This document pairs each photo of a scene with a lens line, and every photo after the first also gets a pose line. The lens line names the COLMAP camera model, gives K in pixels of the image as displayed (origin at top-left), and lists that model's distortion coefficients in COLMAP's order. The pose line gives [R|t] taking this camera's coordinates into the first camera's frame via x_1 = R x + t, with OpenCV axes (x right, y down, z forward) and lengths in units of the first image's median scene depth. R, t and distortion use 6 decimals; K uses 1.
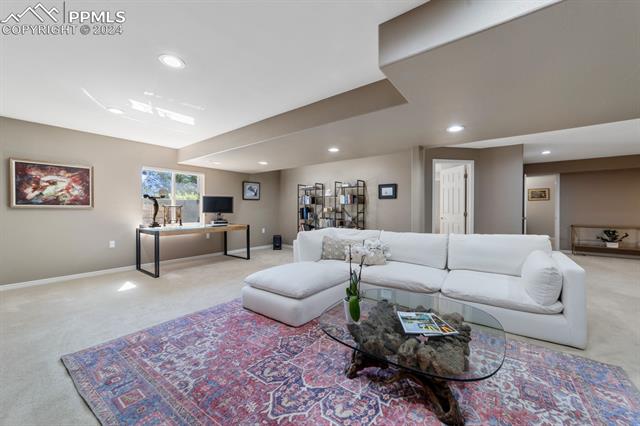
lens RADIAL K [[244.5, 0, 321.5], [0, 244.5, 209.5], [0, 0, 1]] dist [0.000970, 0.000240]
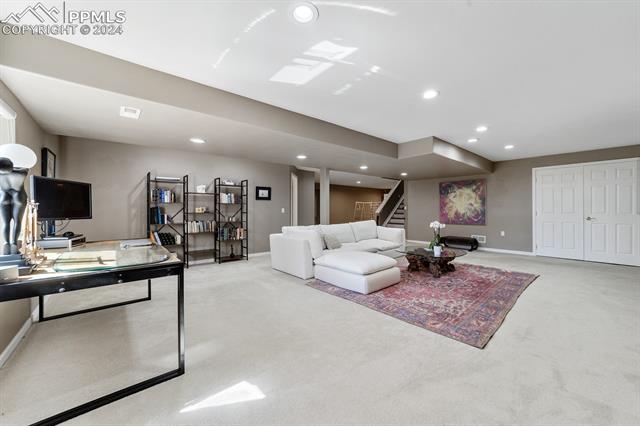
lens RADIAL K [[244.5, 0, 321.8], [0, 244.5, 210.9], [0, 0, 1]] dist [0.000970, 0.000240]
pose [[0.204536, -0.013110, 0.978771, -1.576572], [0.004807, 0.999912, 0.012388, -0.012682], [-0.978847, 0.002171, 0.204581, 1.029511]]
